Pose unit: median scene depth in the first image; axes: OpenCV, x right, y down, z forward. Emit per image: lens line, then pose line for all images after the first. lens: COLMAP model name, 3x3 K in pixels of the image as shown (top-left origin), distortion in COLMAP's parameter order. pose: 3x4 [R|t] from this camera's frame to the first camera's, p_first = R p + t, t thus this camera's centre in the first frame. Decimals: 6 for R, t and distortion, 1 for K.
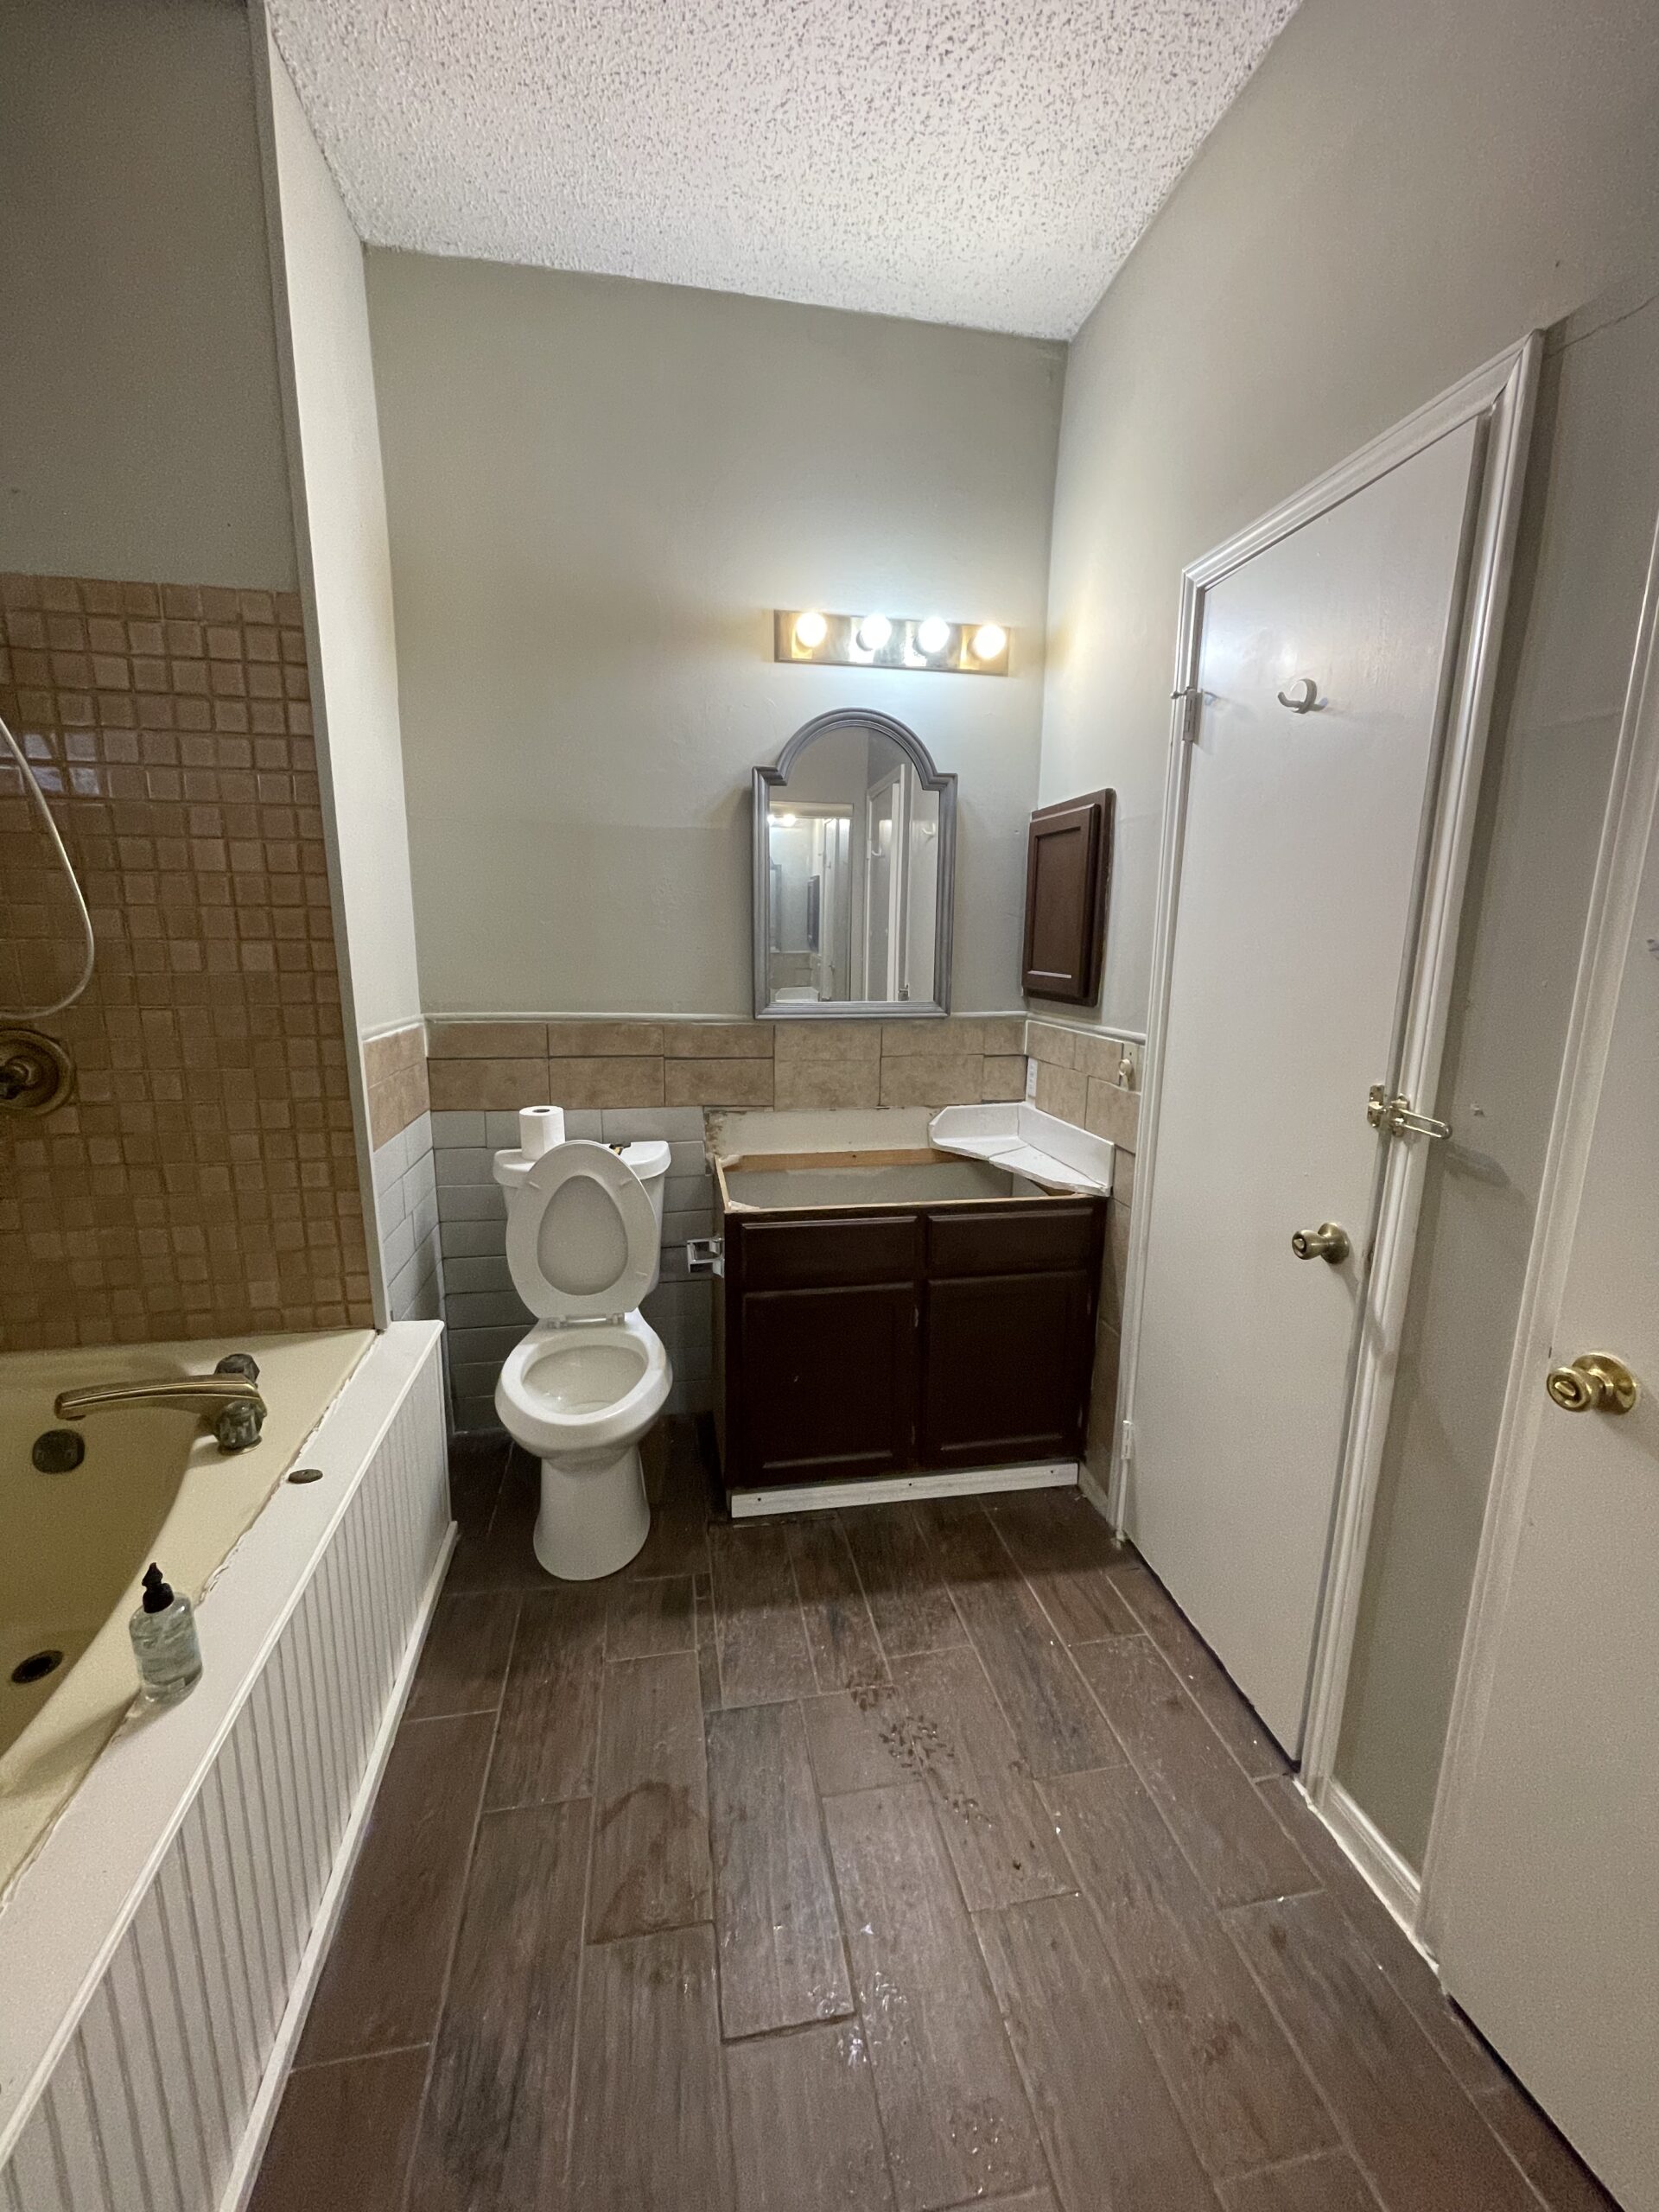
lens RADIAL K [[889.1, 0, 815.1], [0, 889.1, 1102.5], [0, 0, 1]] dist [-0.003220, 0.000916]
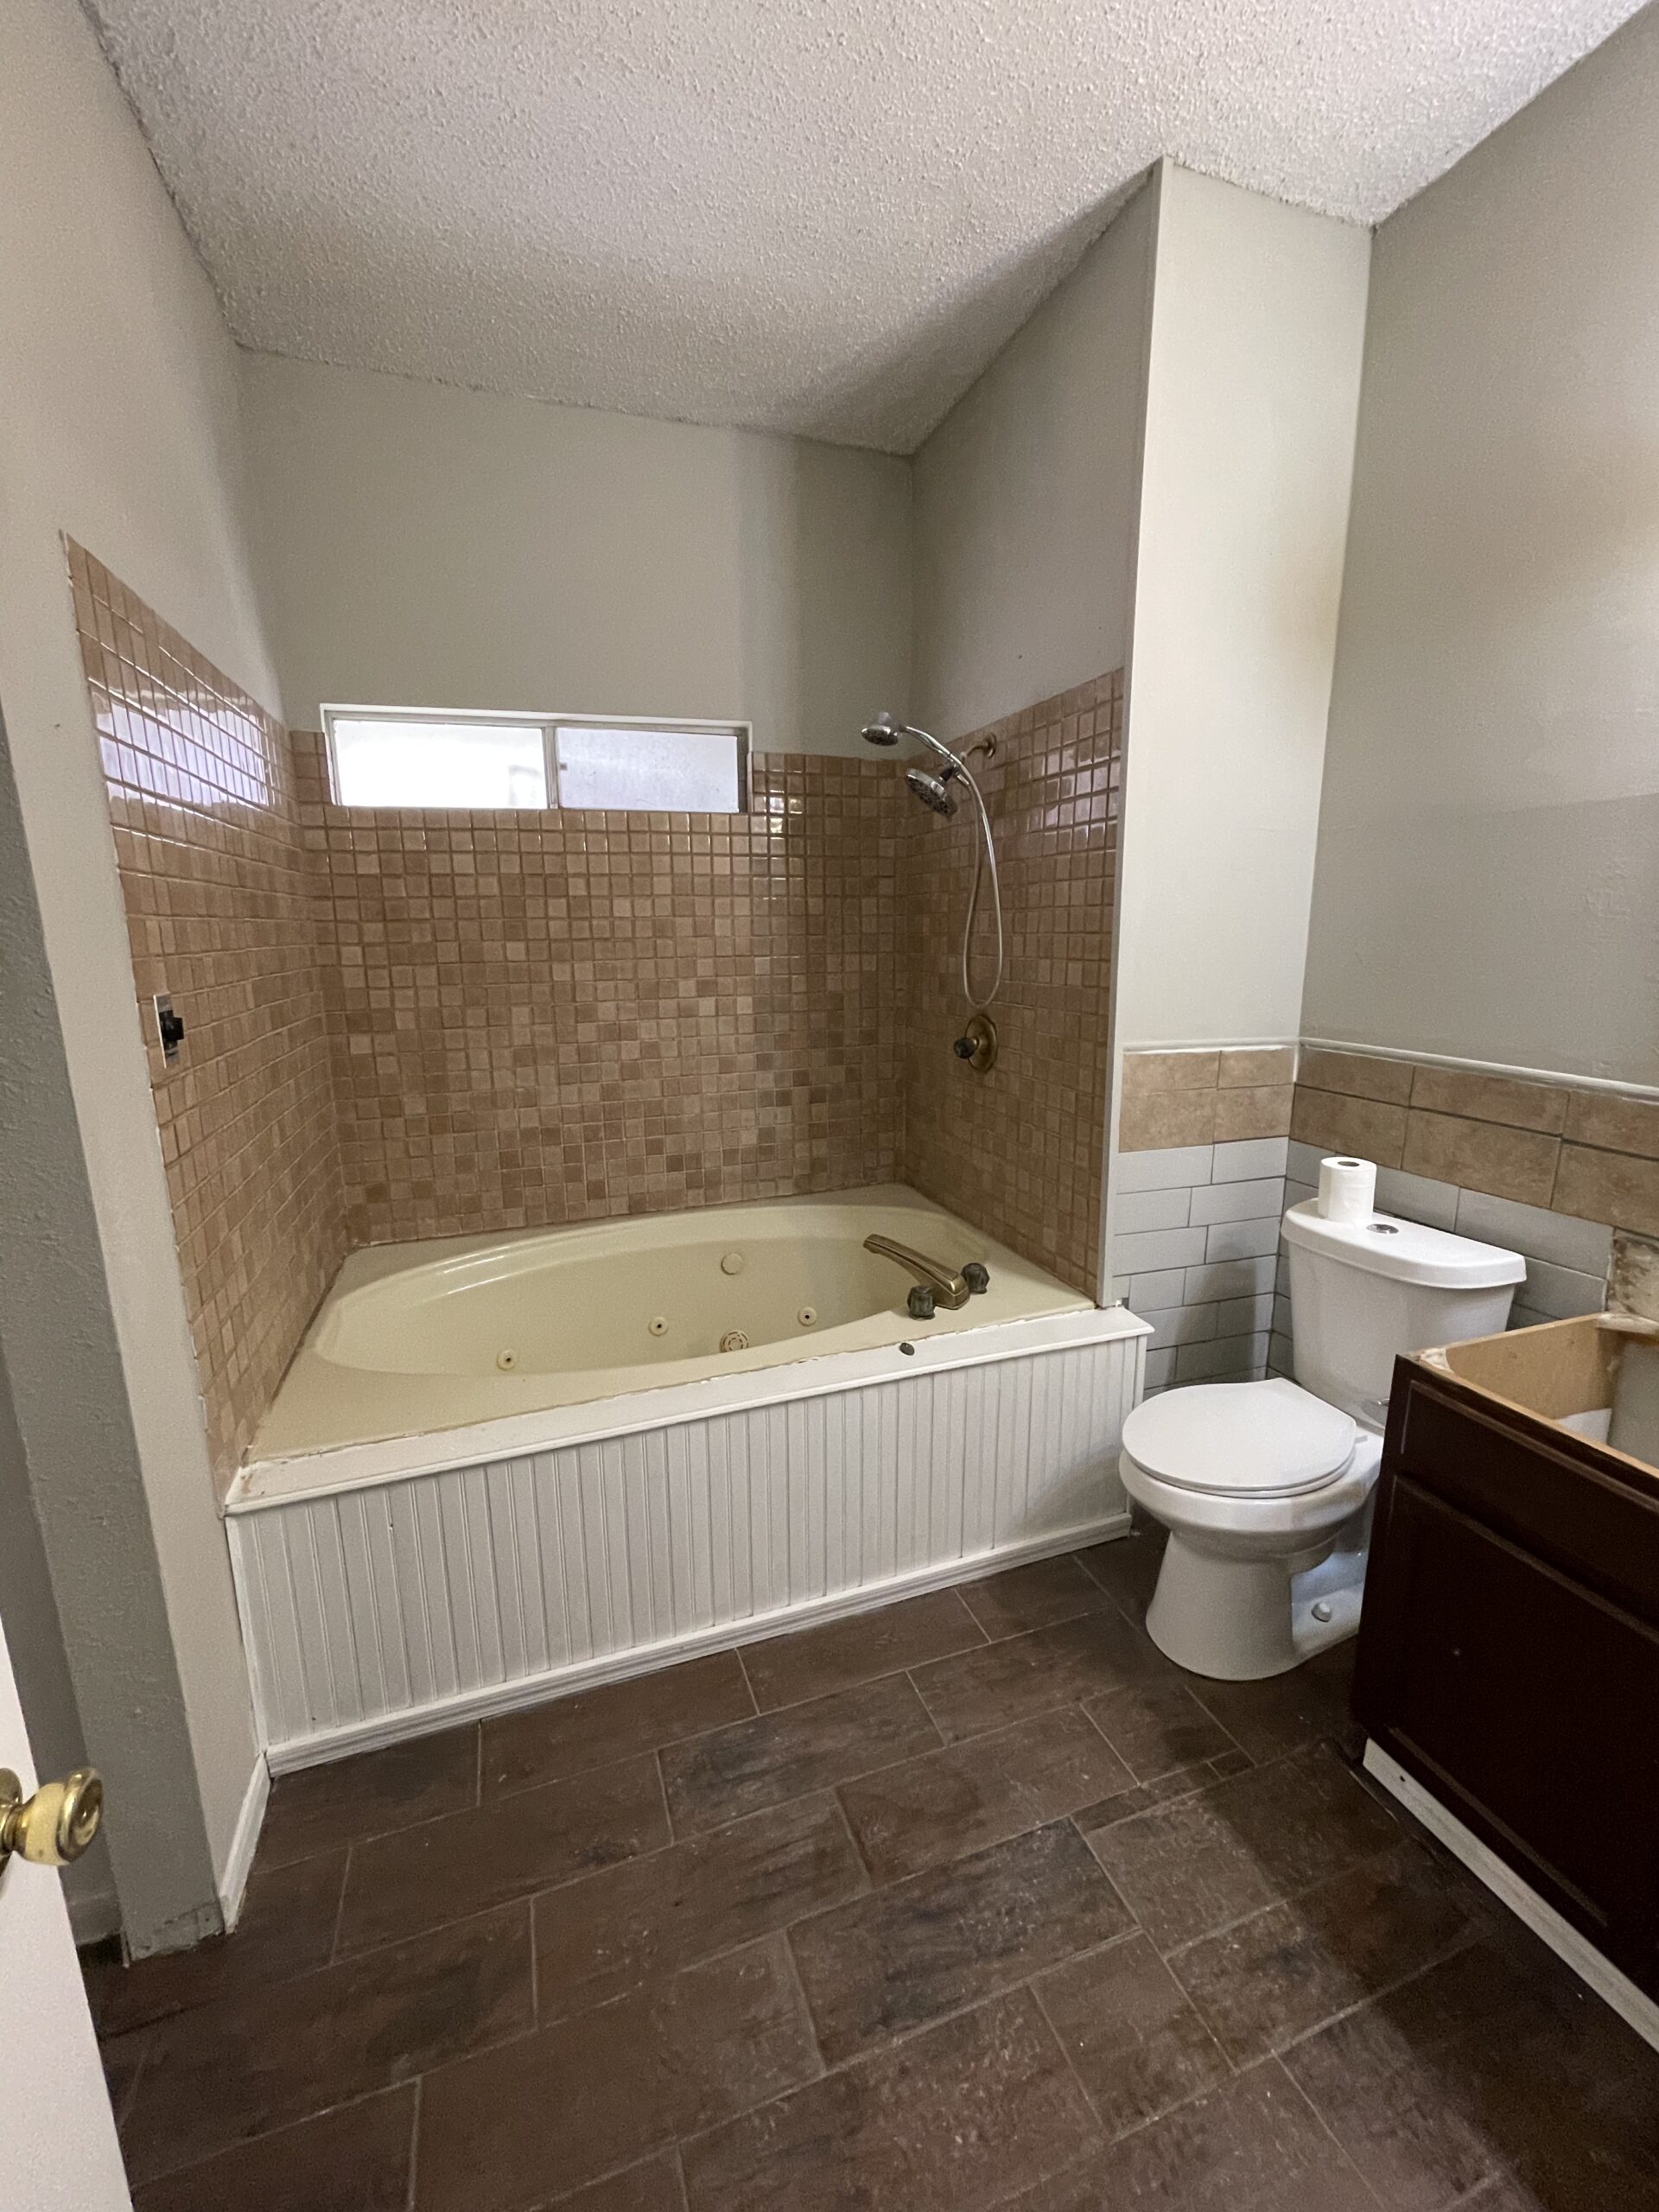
lens RADIAL K [[889.1, 0, 822.7], [0, 889.1, 1102.9], [0, 0, 1]] dist [-0.003220, 0.000916]
pose [[0.163523, 0.179017, -0.970162, 0.532089], [-0.177820, 0.972640, 0.149502, -0.106407], [0.970382, 0.148067, 0.190882, 0.428570]]
